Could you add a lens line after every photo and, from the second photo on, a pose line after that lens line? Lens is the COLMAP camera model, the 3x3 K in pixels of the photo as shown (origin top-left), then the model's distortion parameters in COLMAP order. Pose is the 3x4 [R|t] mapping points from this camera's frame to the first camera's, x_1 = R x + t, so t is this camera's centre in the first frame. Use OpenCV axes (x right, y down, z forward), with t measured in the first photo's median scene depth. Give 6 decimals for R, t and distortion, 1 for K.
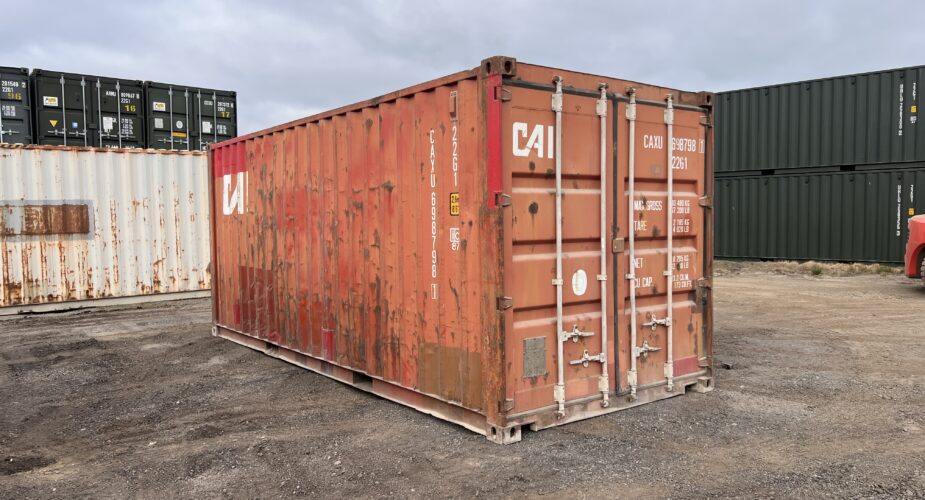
lens RADIAL K [[694.3, 0, 459.3], [0, 694.3, 253.4], [0, 0, 1]] dist [0.074087, -0.078445]
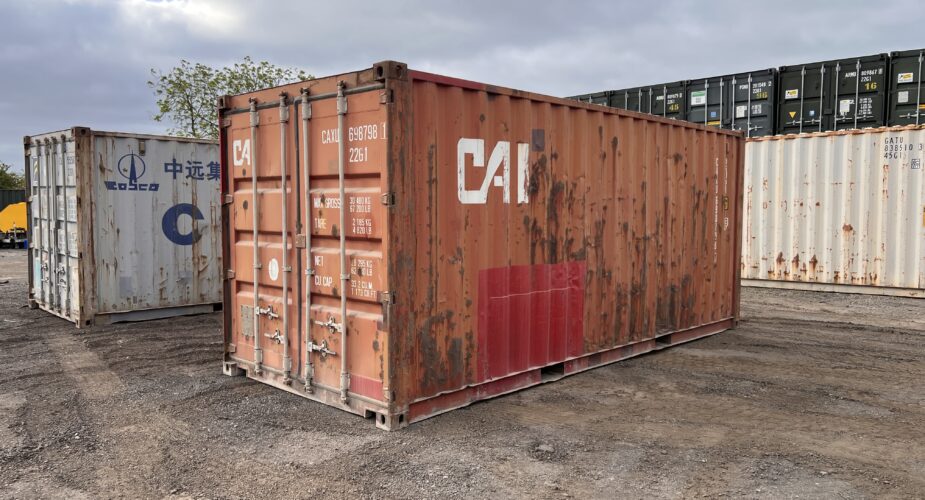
lens RADIAL K [[694.3, 0, 459.3], [0, 694.3, 253.4], [0, 0, 1]] dist [0.074087, -0.078445]
pose [[0.155639, 0.080826, -0.984502, 0.519434], [-0.052606, 0.995911, 0.073446, -0.032885], [0.986412, 0.040360, 0.159255, 0.425240]]
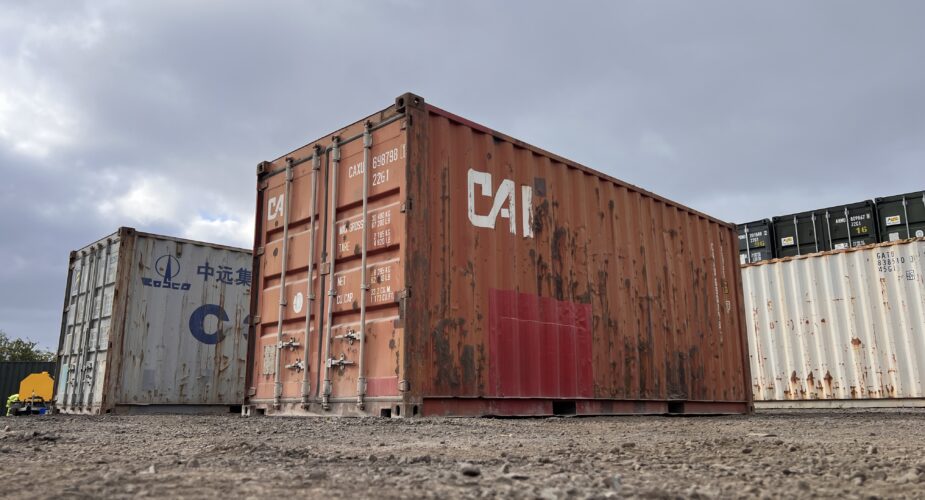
lens RADIAL K [[694.3, 0, 459.3], [0, 694.3, 253.4], [0, 0, 1]] dist [0.074087, -0.078445]
pose [[0.134177, -0.201236, -0.970309, 0.548402], [-0.044787, 0.976932, -0.208803, 0.077586], [0.989945, 0.071473, 0.122069, 0.428286]]
